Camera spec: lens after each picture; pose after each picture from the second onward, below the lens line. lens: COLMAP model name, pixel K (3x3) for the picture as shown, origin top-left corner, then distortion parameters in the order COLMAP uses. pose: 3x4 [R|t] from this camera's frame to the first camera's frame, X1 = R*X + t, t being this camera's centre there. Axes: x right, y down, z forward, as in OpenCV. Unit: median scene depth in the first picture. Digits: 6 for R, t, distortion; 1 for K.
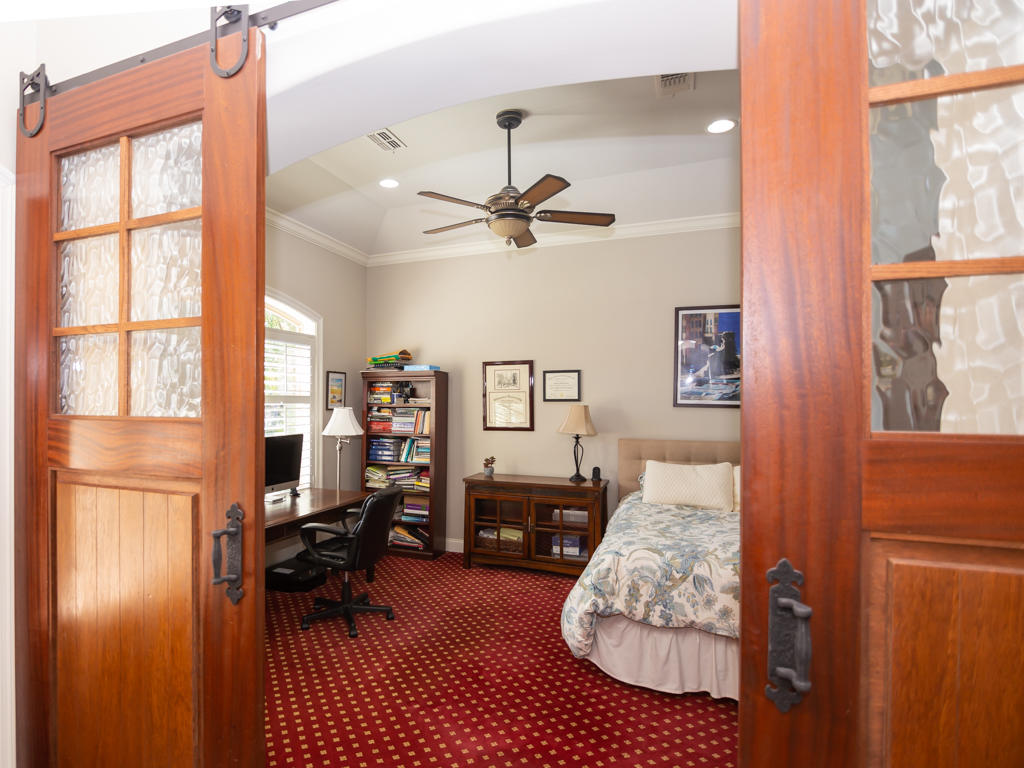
lens RADIAL K [[530.8, 0, 511.8], [0, 530.8, 390.9], [0, 0, 1]] dist [-0.013331, -0.002197]
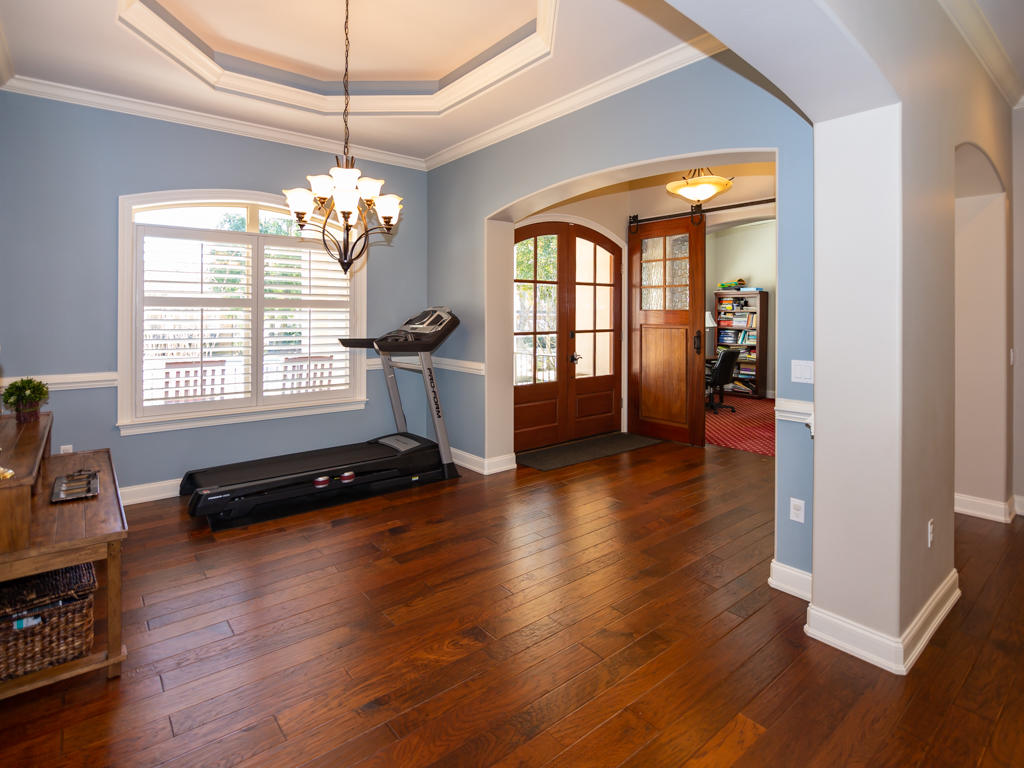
lens RADIAL K [[530.8, 0, 505.9], [0, 530.8, 312.1], [0, 0, 1]] dist [-0.013331, -0.002197]
pose [[0.820074, 0.003889, -0.572245, 0.157630], [0.004900, 0.999893, 0.013818, 0.002743], [0.572237, -0.014135, 0.819966, -0.853234]]
